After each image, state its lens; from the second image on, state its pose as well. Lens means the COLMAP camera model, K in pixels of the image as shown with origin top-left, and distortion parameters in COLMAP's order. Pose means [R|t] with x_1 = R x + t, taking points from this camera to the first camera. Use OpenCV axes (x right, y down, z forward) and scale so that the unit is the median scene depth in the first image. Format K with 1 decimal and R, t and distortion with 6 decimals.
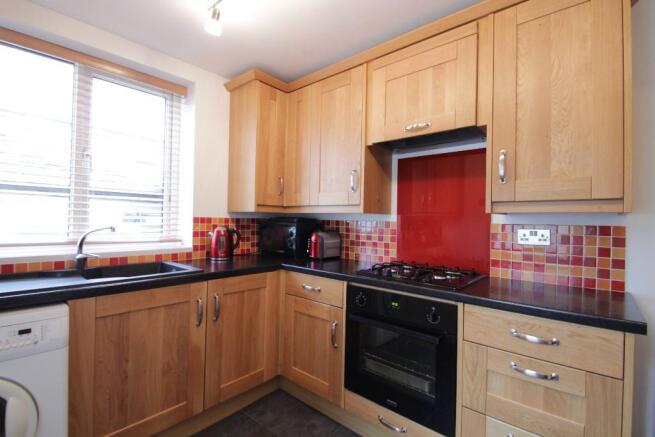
lens RADIAL K [[301.9, 0, 327.5], [0, 301.9, 218.5], [0, 0, 1]] dist [0.001920, -0.000819]
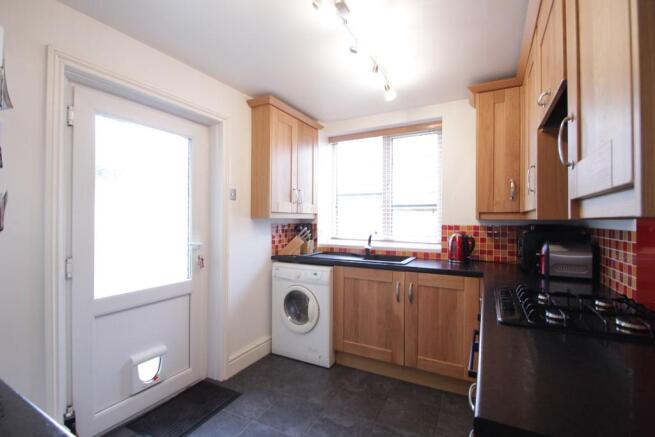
lens RADIAL K [[301.9, 0, 327.5], [0, 301.9, 218.5], [0, 0, 1]] dist [0.001920, -0.000819]
pose [[0.238379, -0.021088, -0.970943, 0.667705], [0.005460, 0.999778, -0.020374, -0.008877], [0.971157, -0.000444, 0.238441, 0.255054]]
